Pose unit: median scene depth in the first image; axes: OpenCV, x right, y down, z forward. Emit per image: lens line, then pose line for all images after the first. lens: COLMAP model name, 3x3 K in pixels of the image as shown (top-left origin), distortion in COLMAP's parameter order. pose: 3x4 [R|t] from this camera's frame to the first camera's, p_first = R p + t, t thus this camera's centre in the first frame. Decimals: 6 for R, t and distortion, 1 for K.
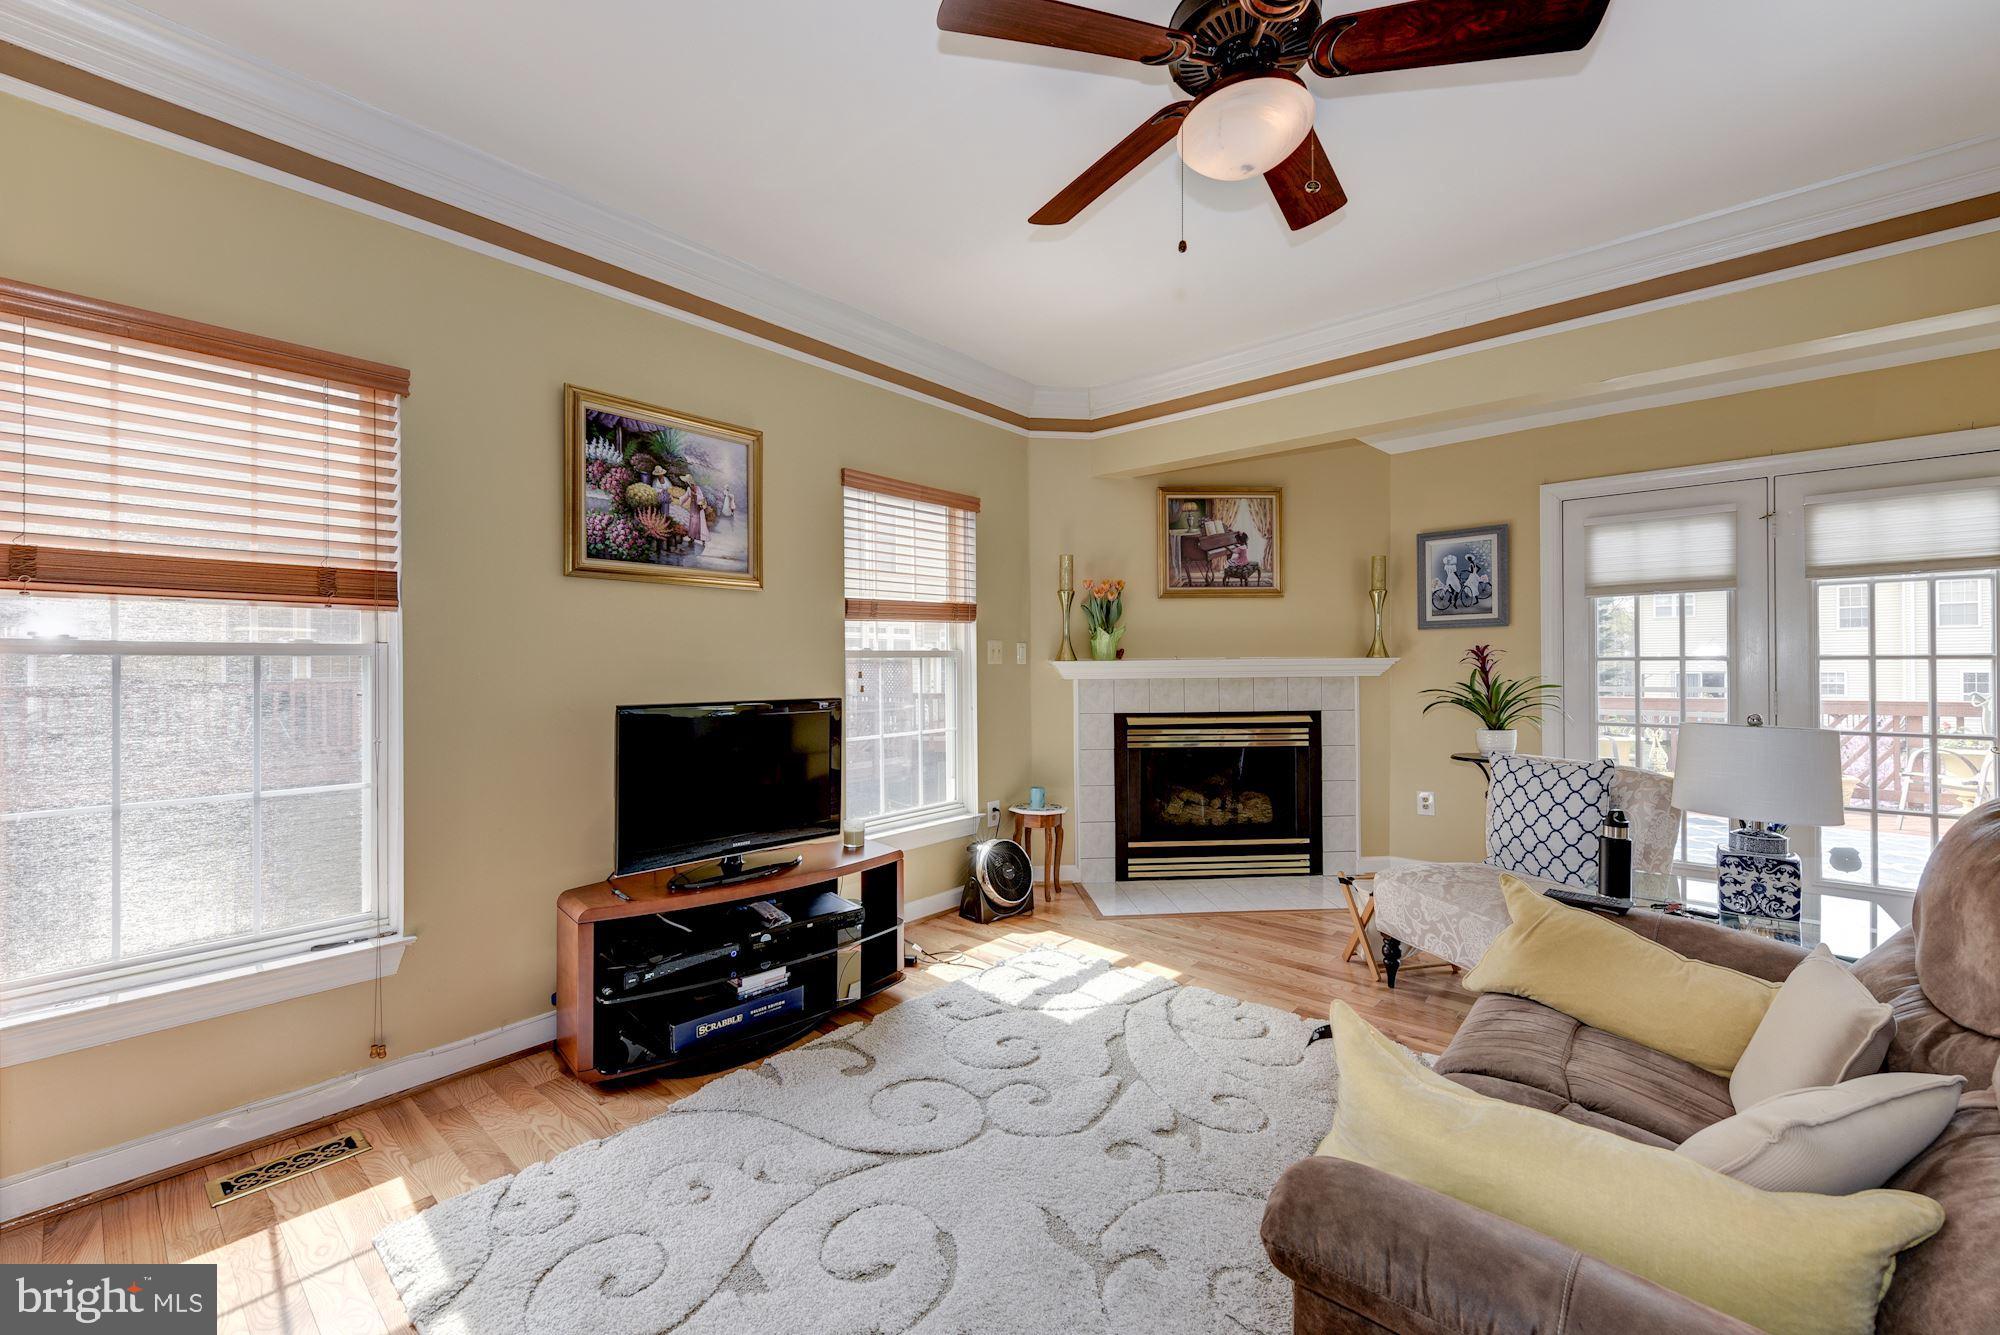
lens RADIAL K [[803.9, 0, 1003.4], [0, 803.9, 661.8], [0, 0, 1]] dist [0.002755, 0.000211]
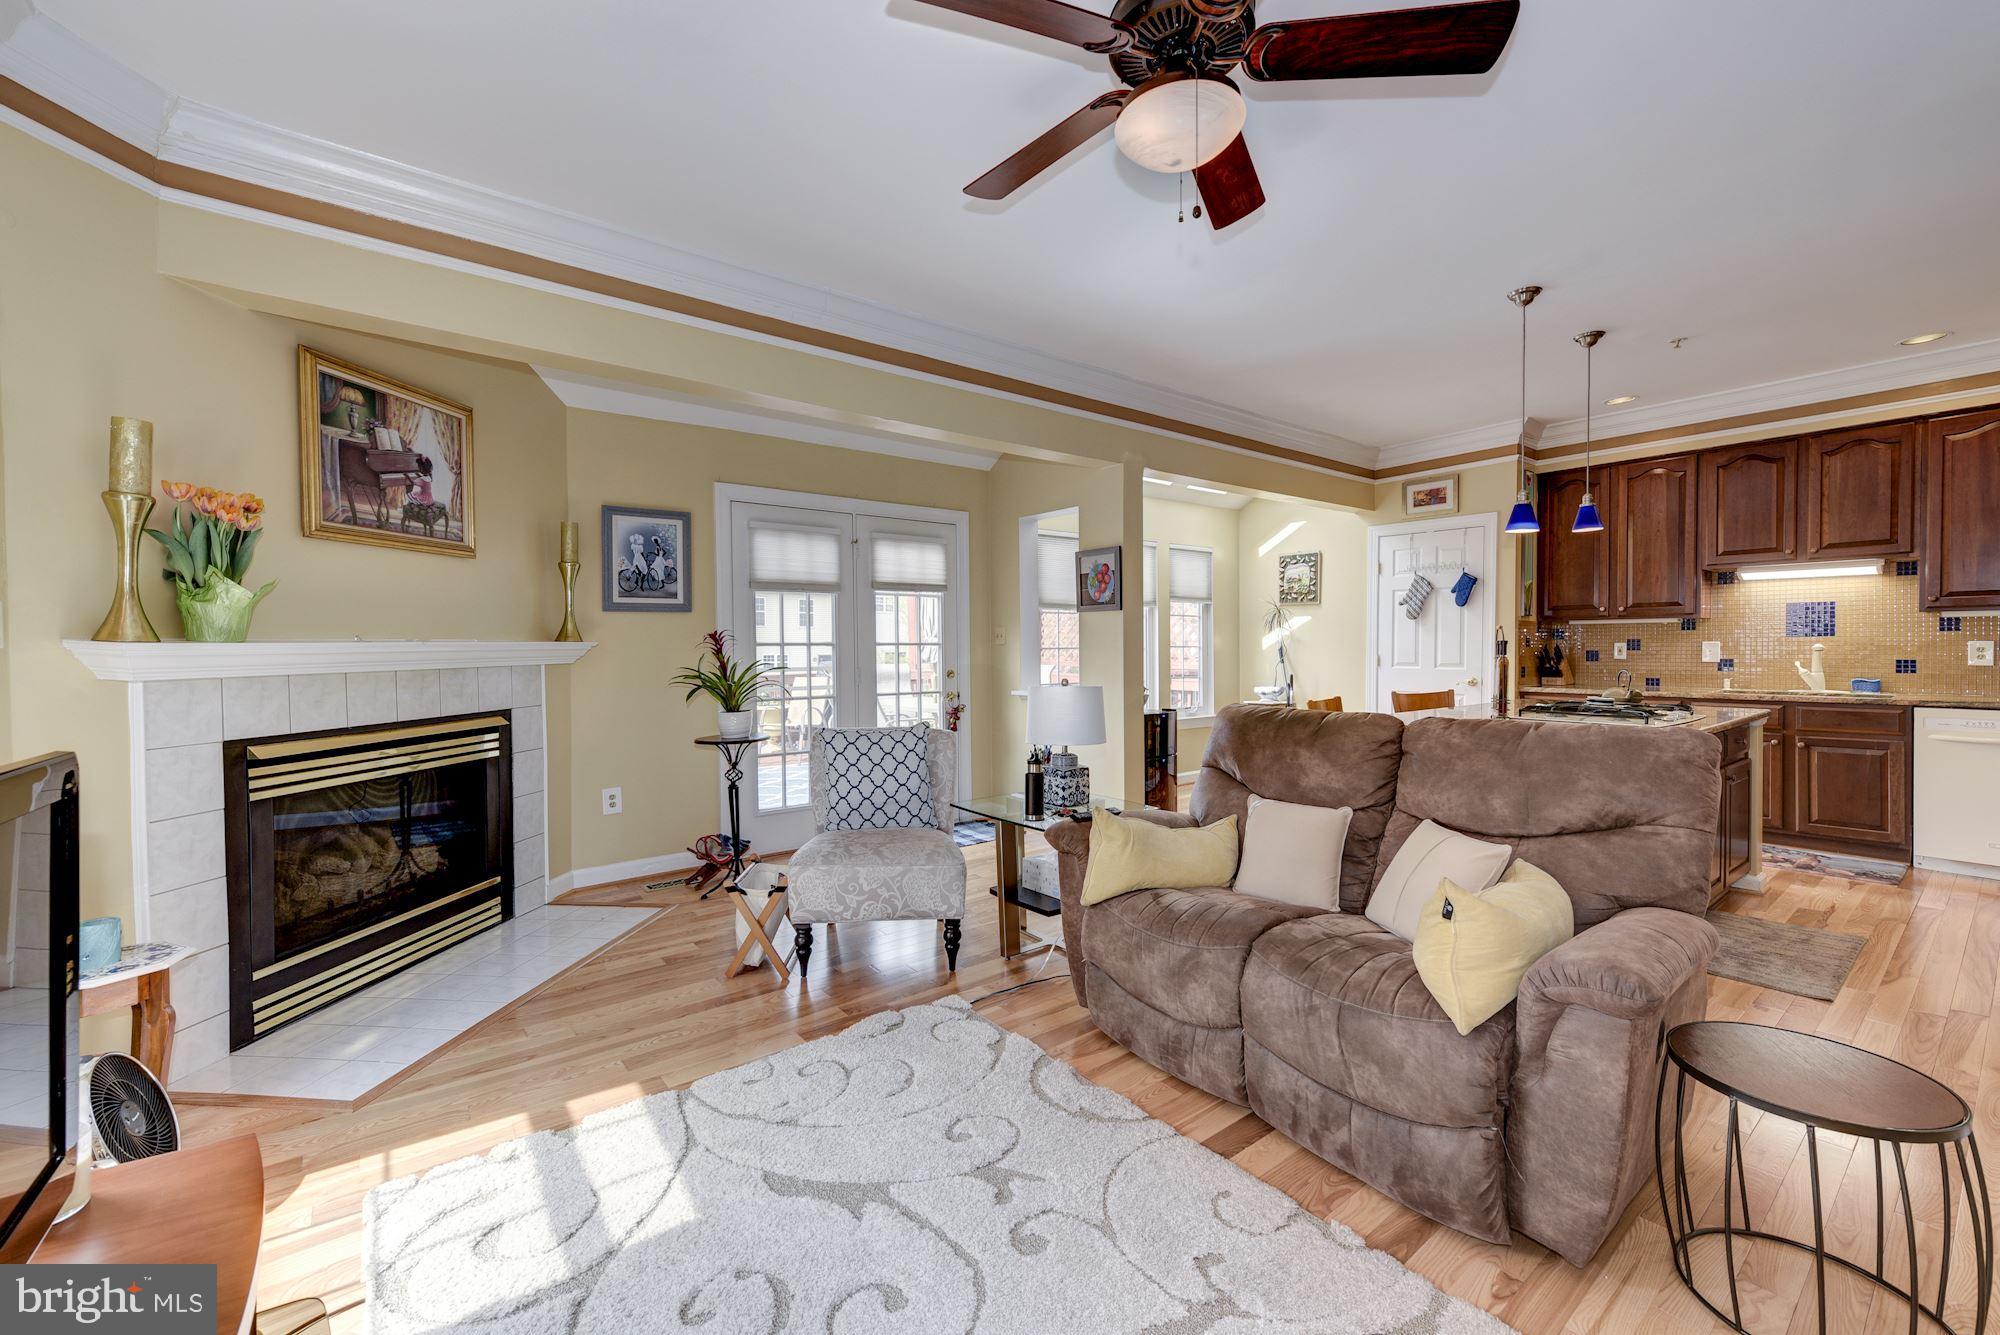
lens RADIAL K [[803.9, 0, 1003.4], [0, 803.9, 661.8], [0, 0, 1]] dist [0.002755, 0.000211]
pose [[0.185377, -0.013920, 0.982569, -0.290855], [0.003126, 0.999903, 0.013576, 0.005958], [-0.982663, 0.000555, 0.185402, 0.392573]]
